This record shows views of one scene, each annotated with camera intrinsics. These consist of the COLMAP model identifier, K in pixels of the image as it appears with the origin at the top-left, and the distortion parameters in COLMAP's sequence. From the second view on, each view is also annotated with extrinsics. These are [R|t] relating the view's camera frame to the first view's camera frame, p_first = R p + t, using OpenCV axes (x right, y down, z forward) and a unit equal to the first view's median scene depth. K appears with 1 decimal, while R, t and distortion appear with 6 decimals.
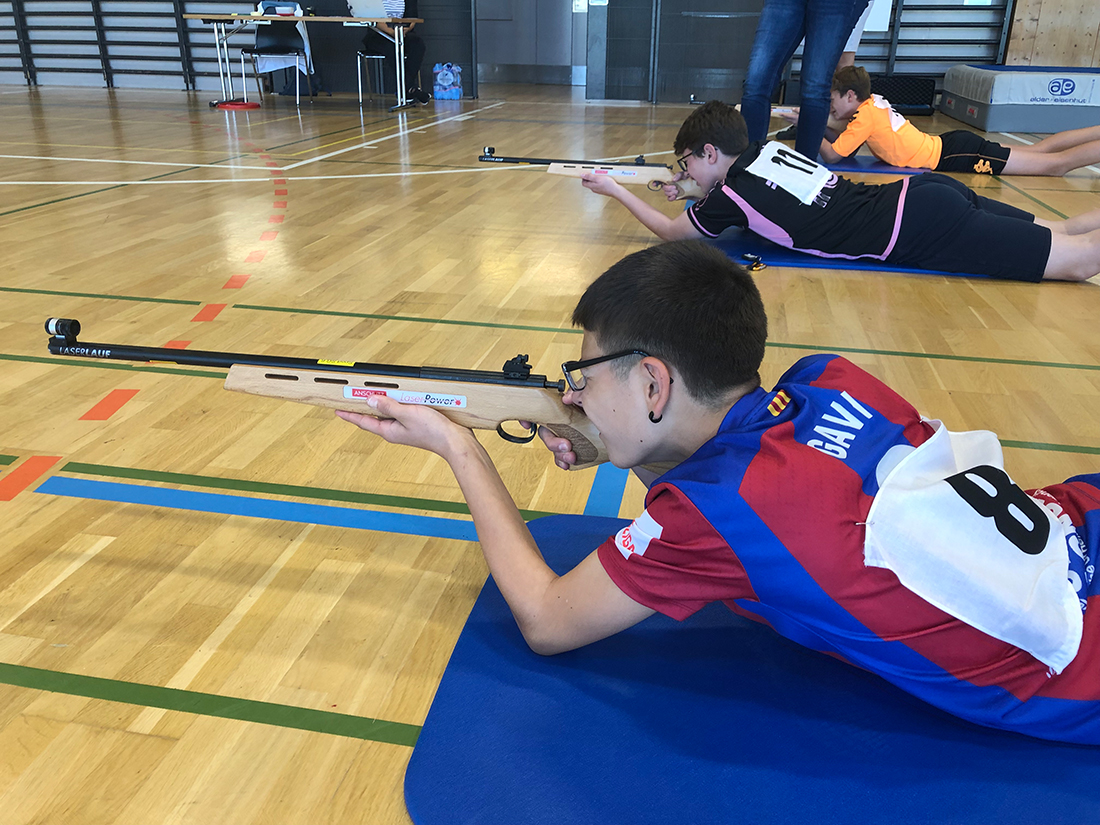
lens RADIAL K [[901.9, 0, 555.5], [0, 901.9, 401.7], [0, 0, 1]] dist [0.009365, 0.000559]
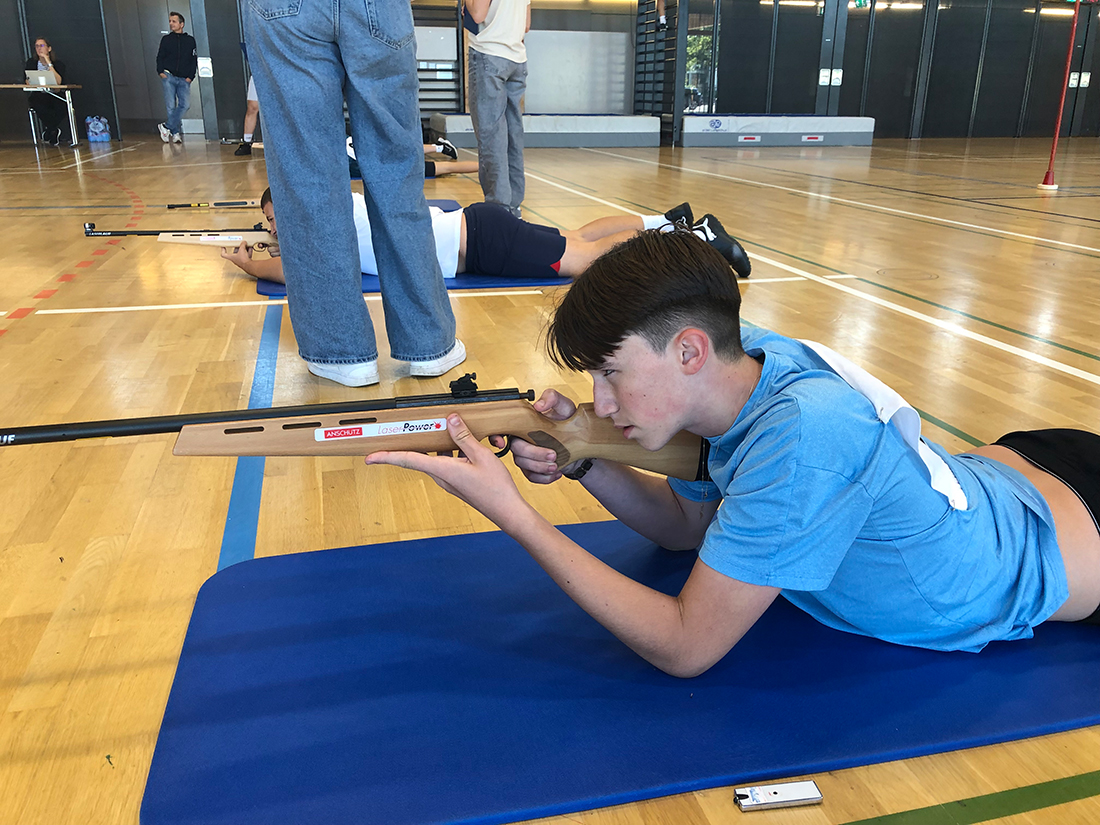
lens RADIAL K [[901.9, 0, 547.8], [0, 901.9, 408.4], [0, 0, 1]] dist [0.009365, 0.000559]
pose [[0.904849, -0.142944, 0.401017, -0.130046], [0.163917, 0.986305, -0.018287, 0.241034], [-0.392911, 0.082281, 0.915888, -0.592025]]
